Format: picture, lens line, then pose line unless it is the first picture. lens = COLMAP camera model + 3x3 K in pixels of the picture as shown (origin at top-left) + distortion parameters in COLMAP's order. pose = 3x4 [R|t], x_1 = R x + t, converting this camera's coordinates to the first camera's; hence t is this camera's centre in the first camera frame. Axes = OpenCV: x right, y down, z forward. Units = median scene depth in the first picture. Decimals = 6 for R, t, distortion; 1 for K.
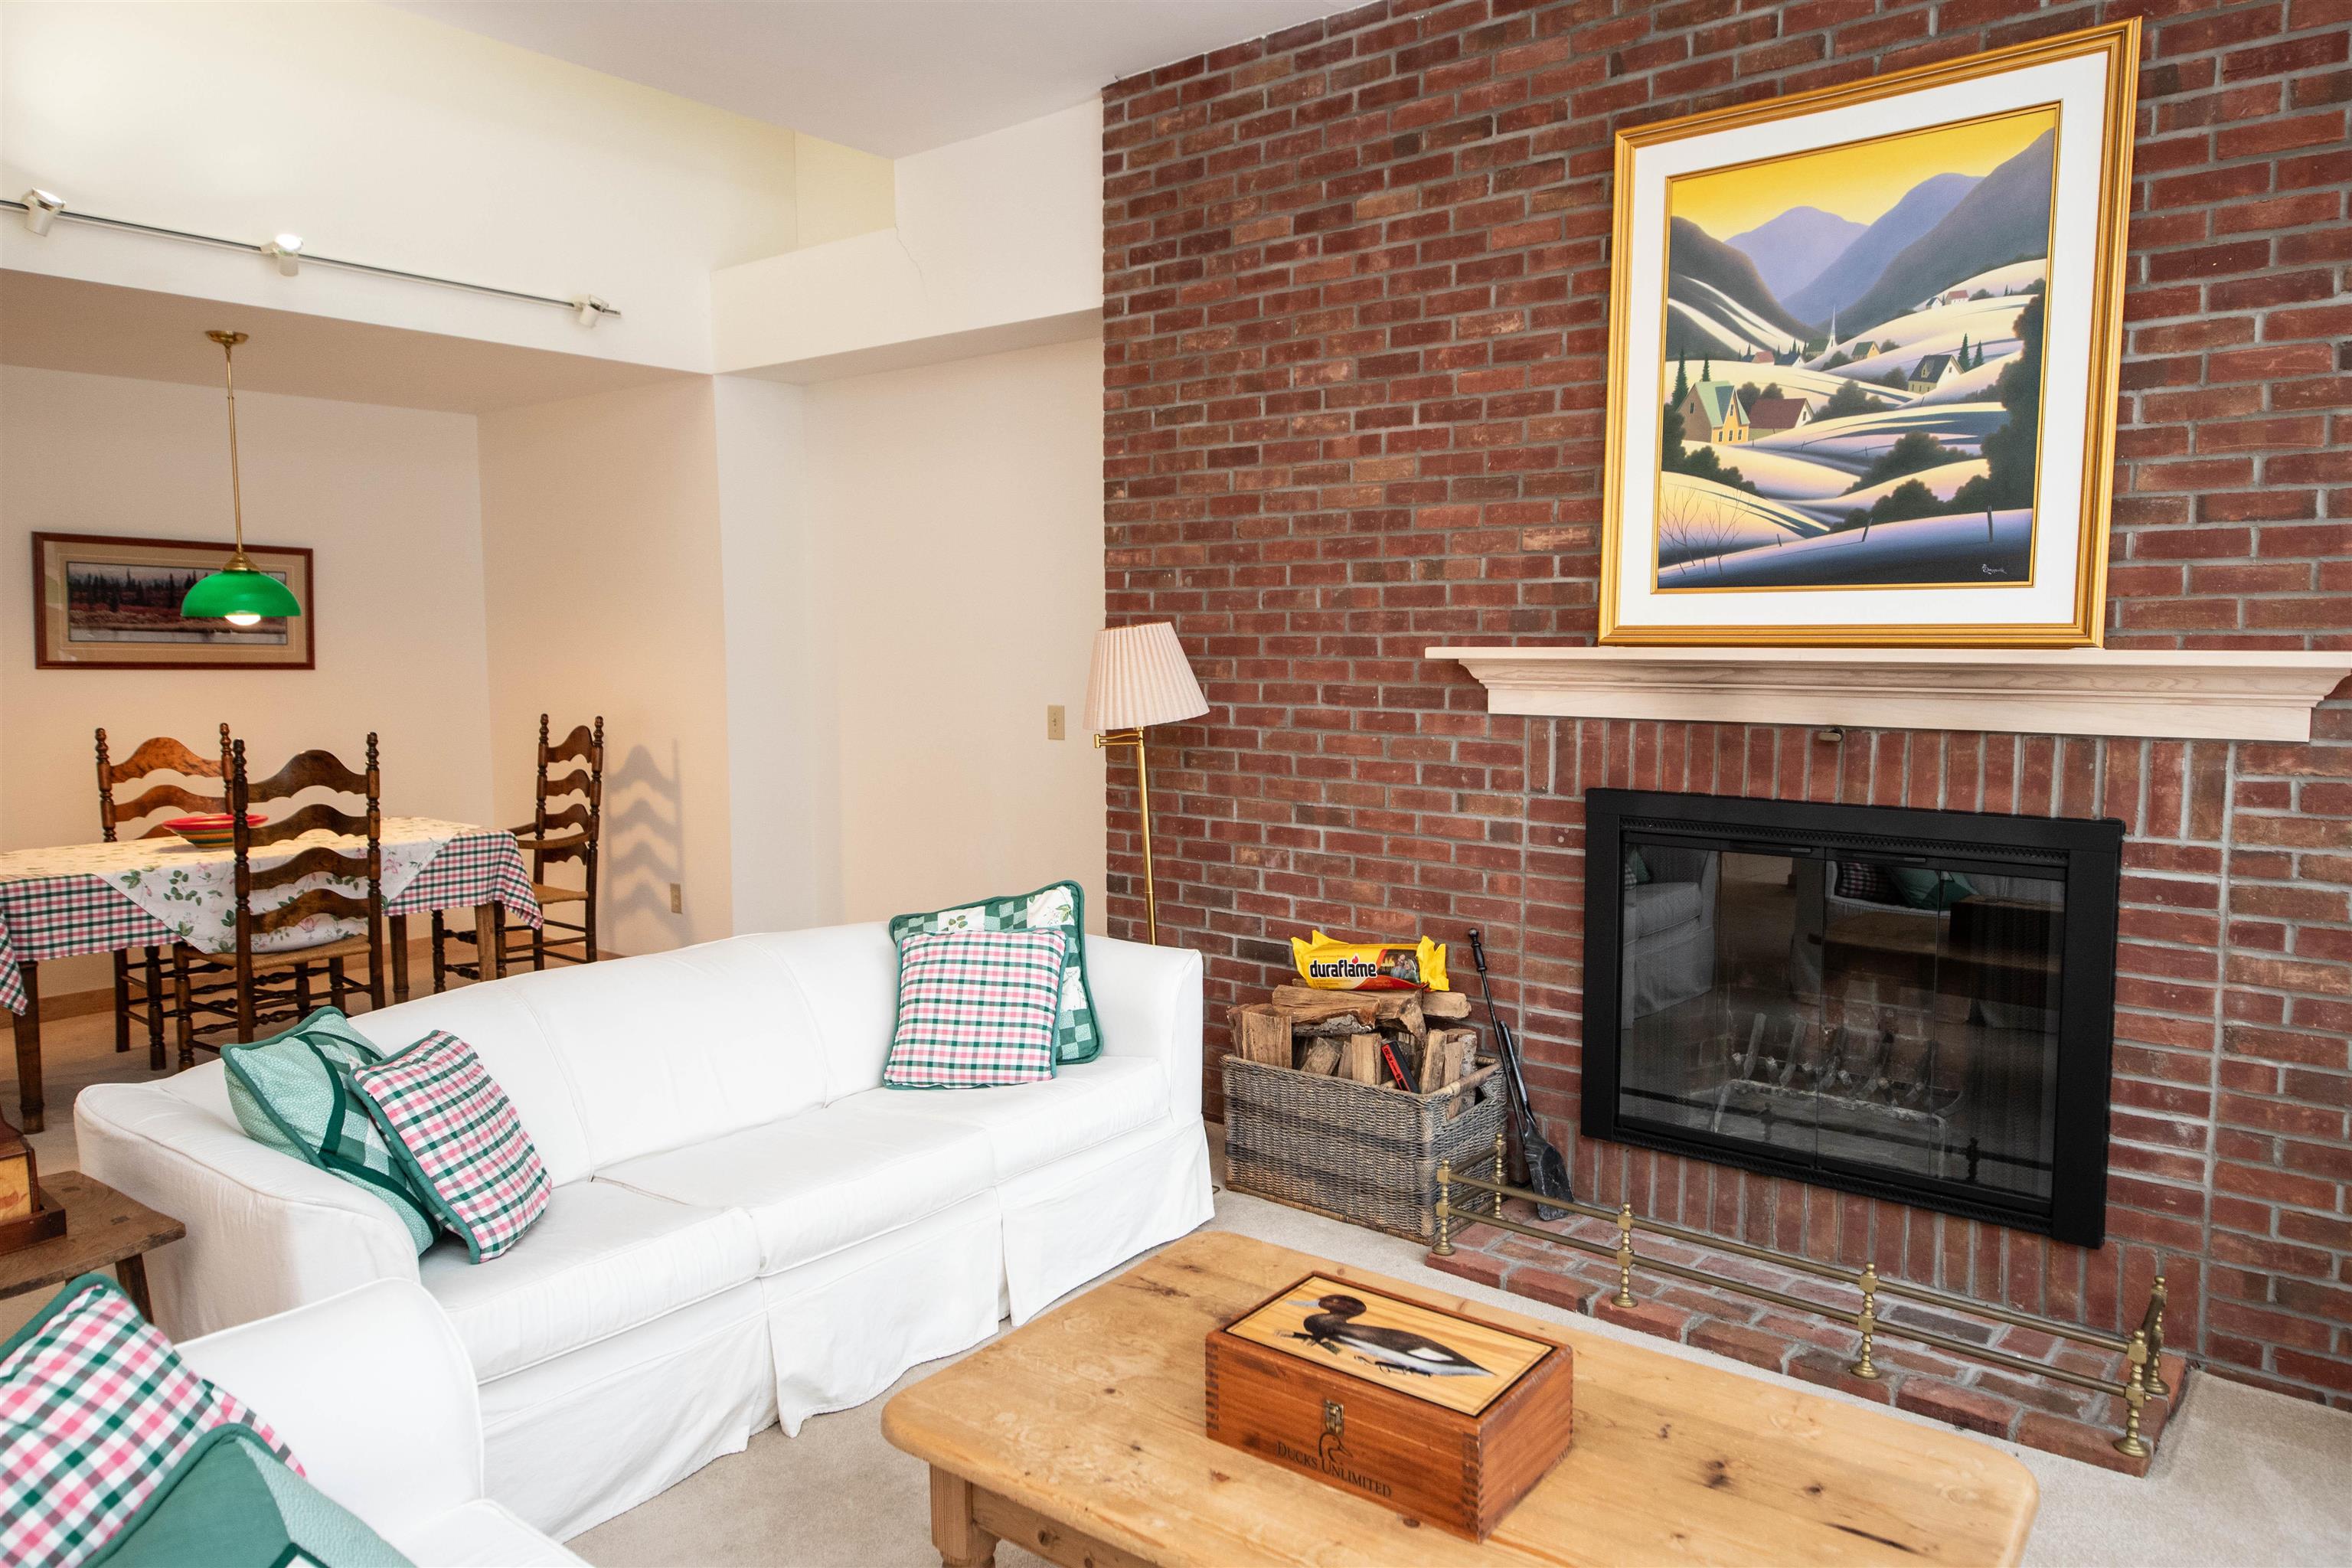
lens RADIAL K [[1530.7, 0, 1186.3], [0, 1530.7, 767.9], [0, 0, 1]] dist [0.016104, -0.001043]
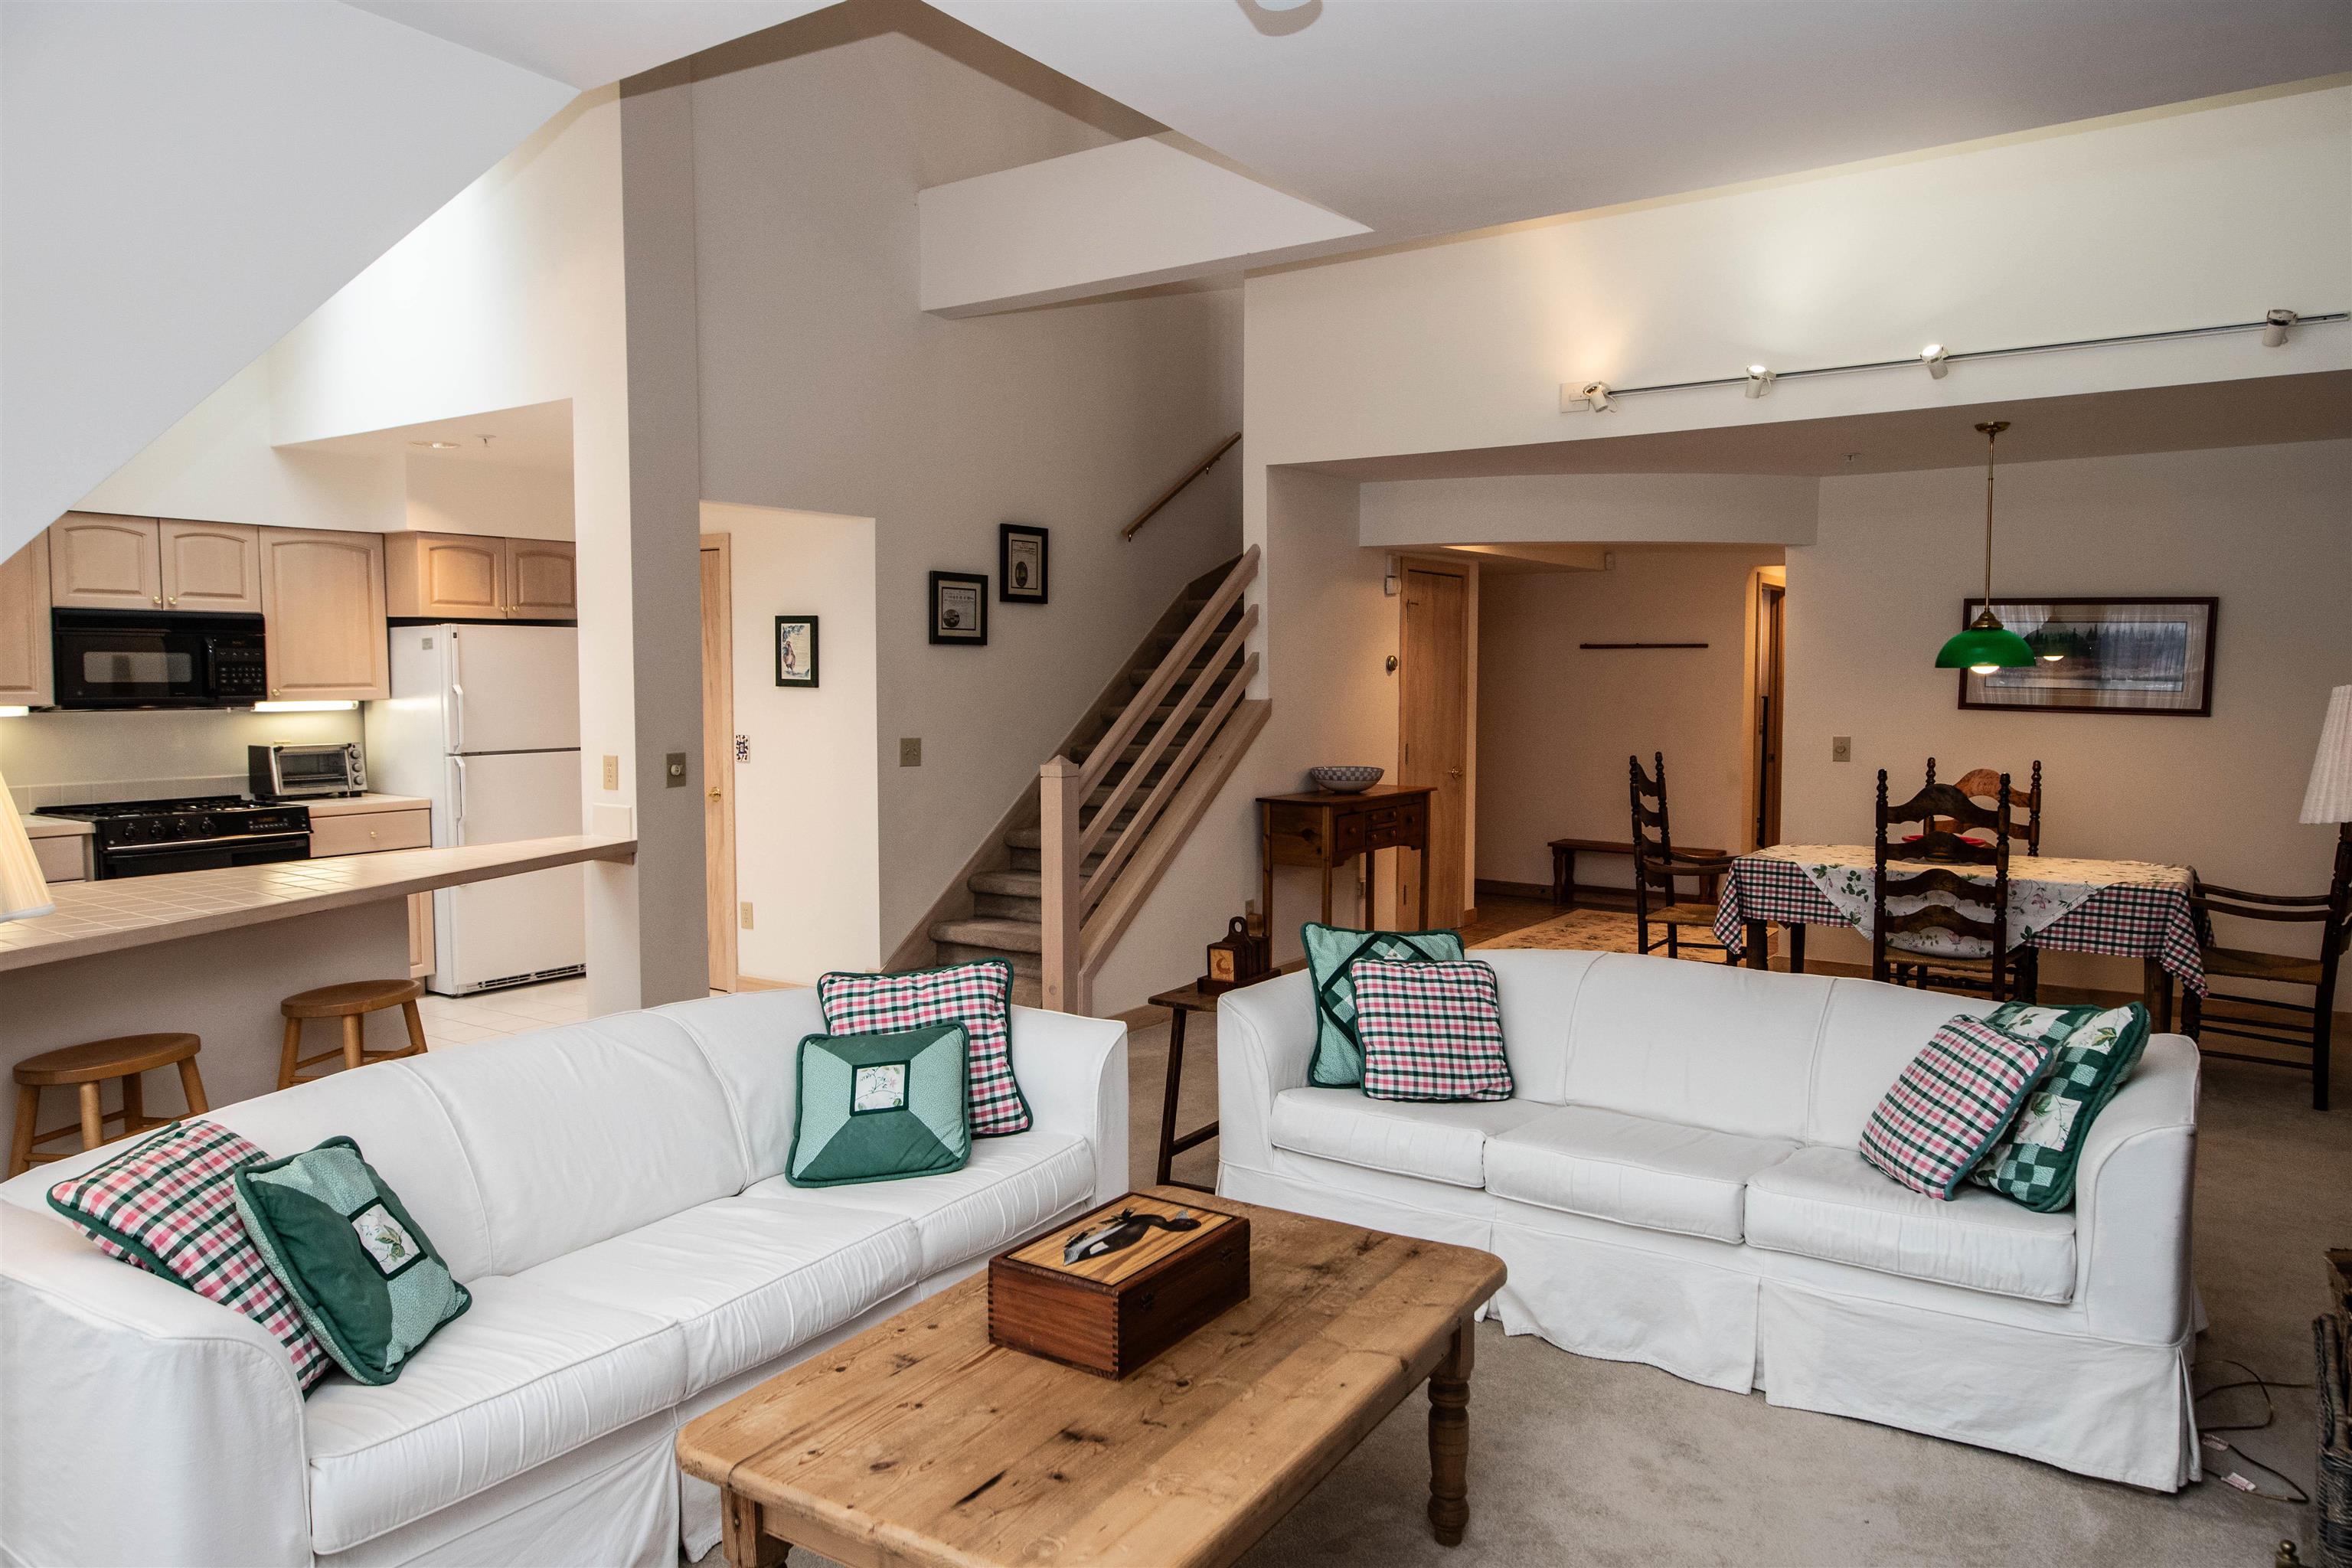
lens RADIAL K [[1543.0, 0, 1188.2], [0, 1543.0, 767.7], [0, 0, 1]] dist [0.015621, 0.000199]
pose [[0.075936, 0.062267, -0.995167, 0.655977], [-0.087838, 0.994586, 0.055528, -0.046550], [0.993236, 0.083197, 0.080994, 0.424428]]
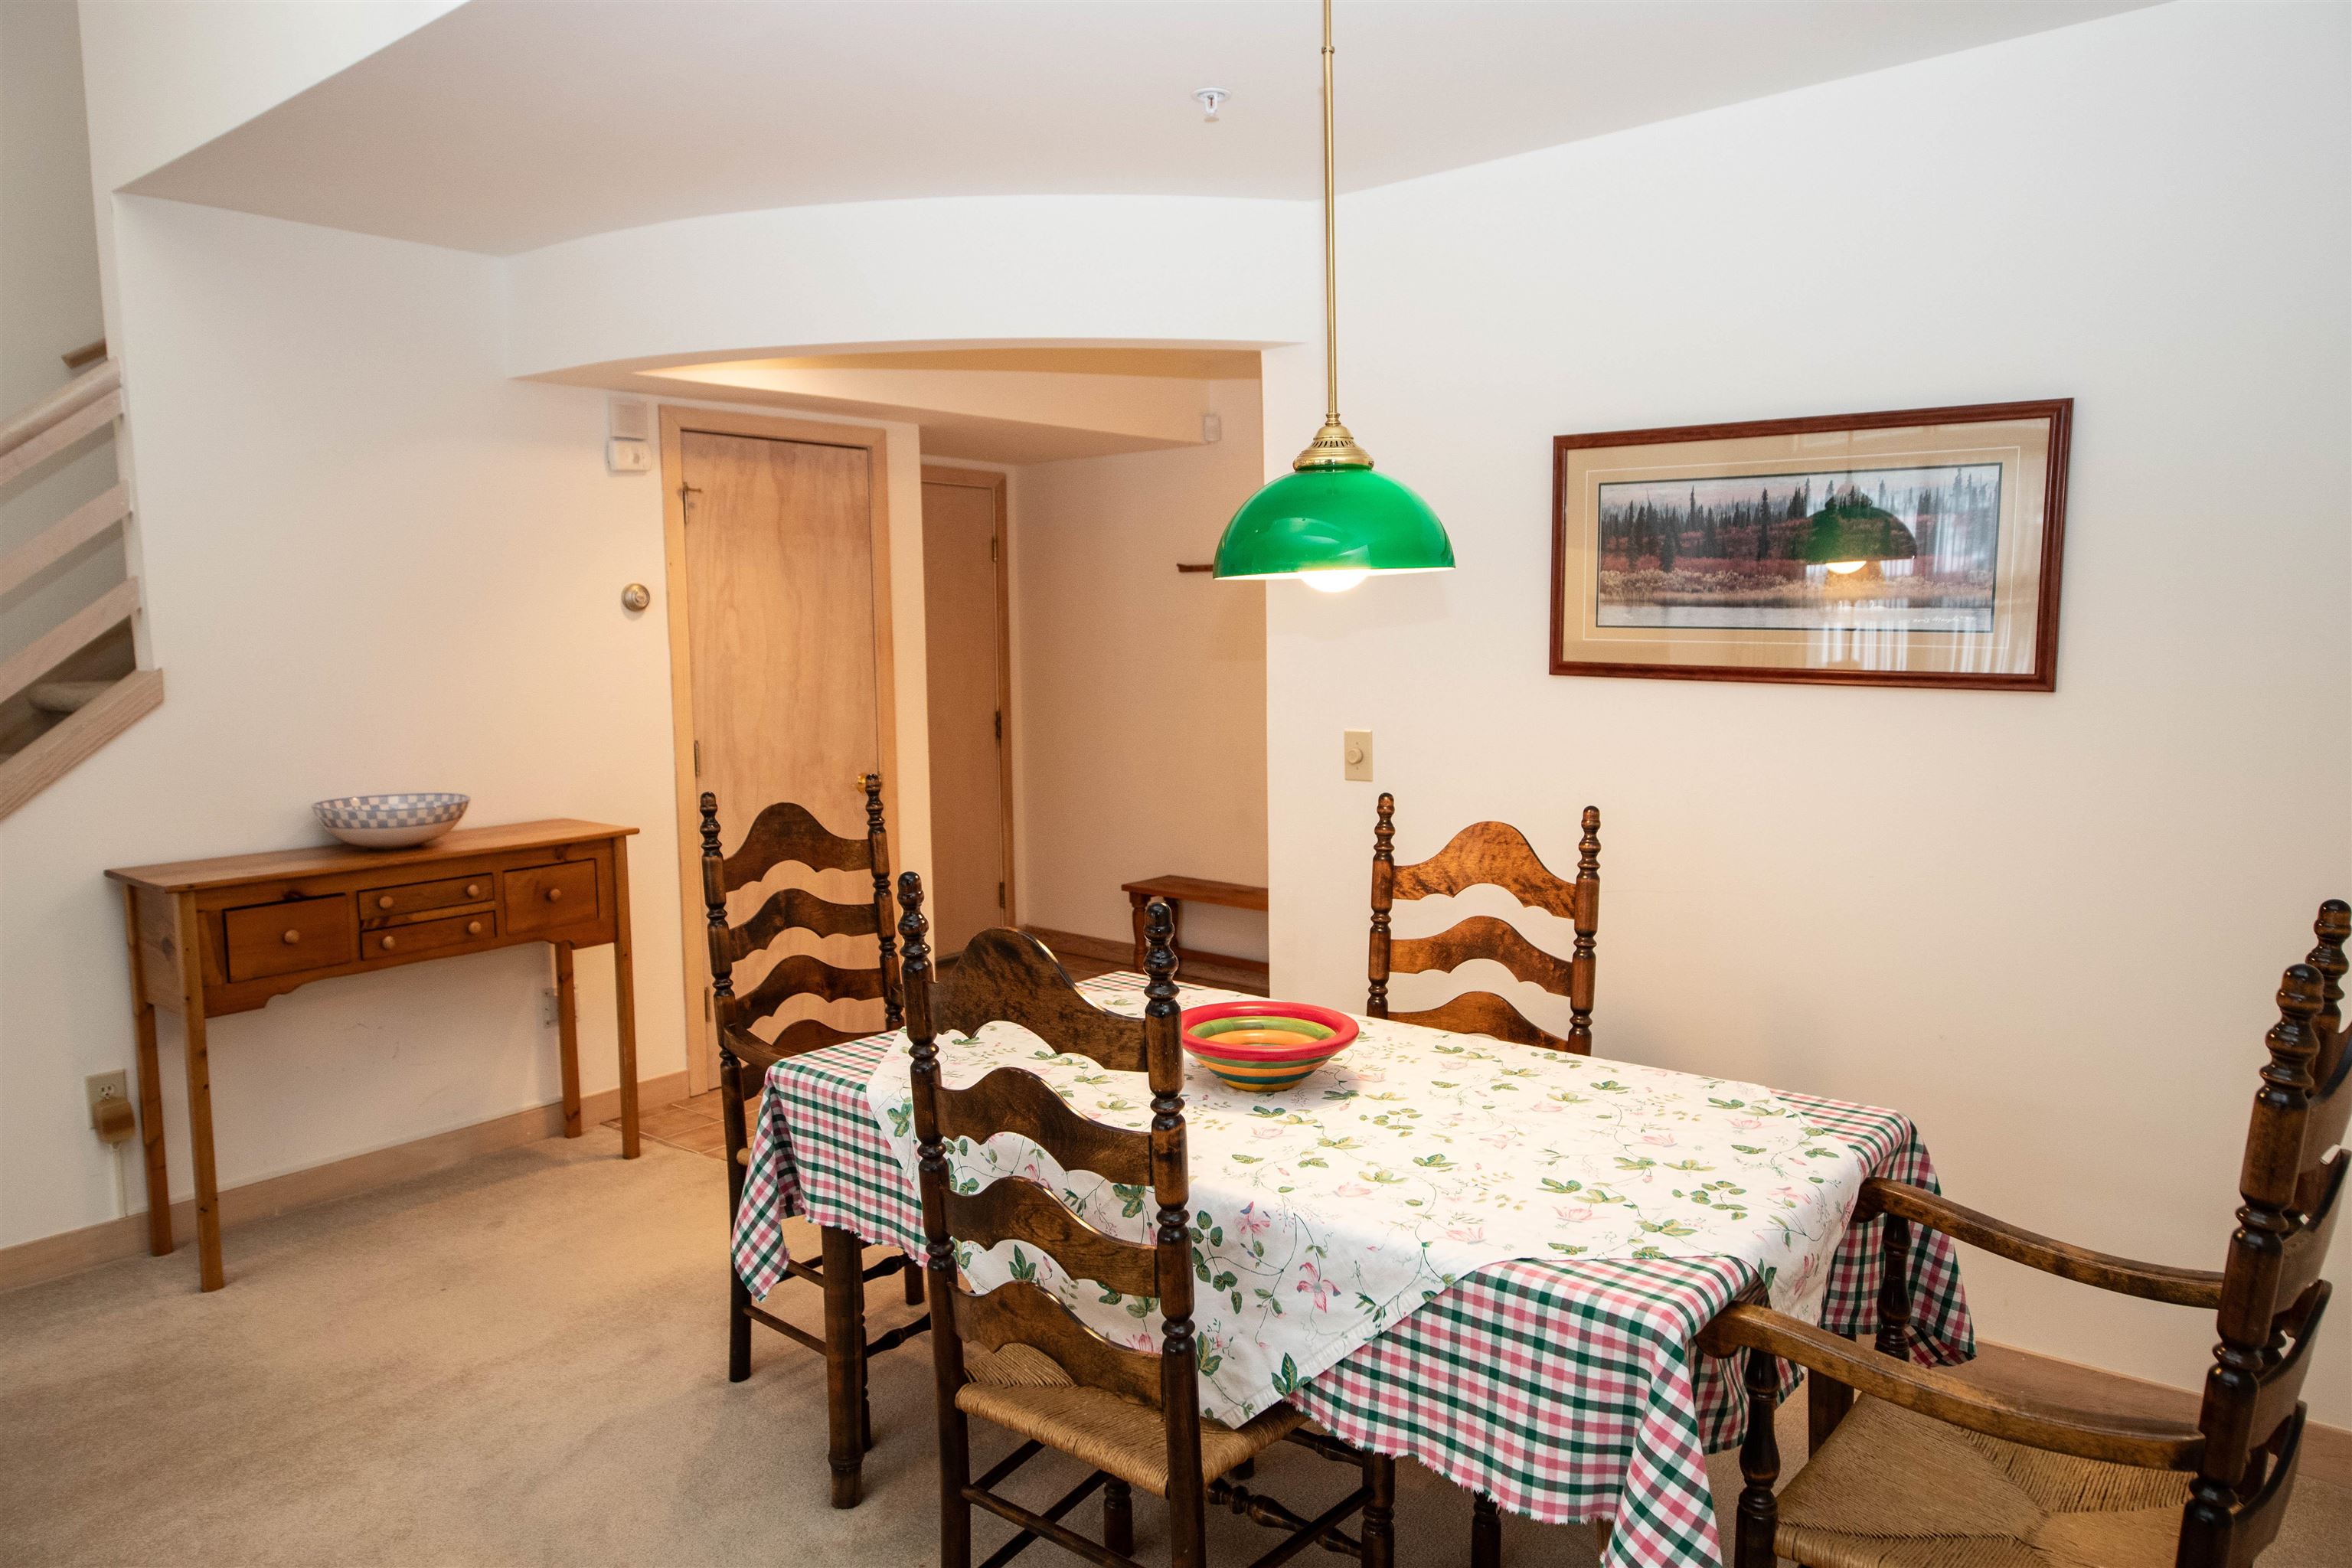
lens RADIAL K [[1530.7, 0, 1186.3], [0, 1530.7, 767.9], [0, 0, 1]] dist [0.016104, -0.001043]
pose [[-0.009146, 0.095861, -0.995353, -0.242102], [-0.074002, 0.992600, 0.096276, -0.109460], [0.997216, 0.074539, -0.001984, 1.270099]]
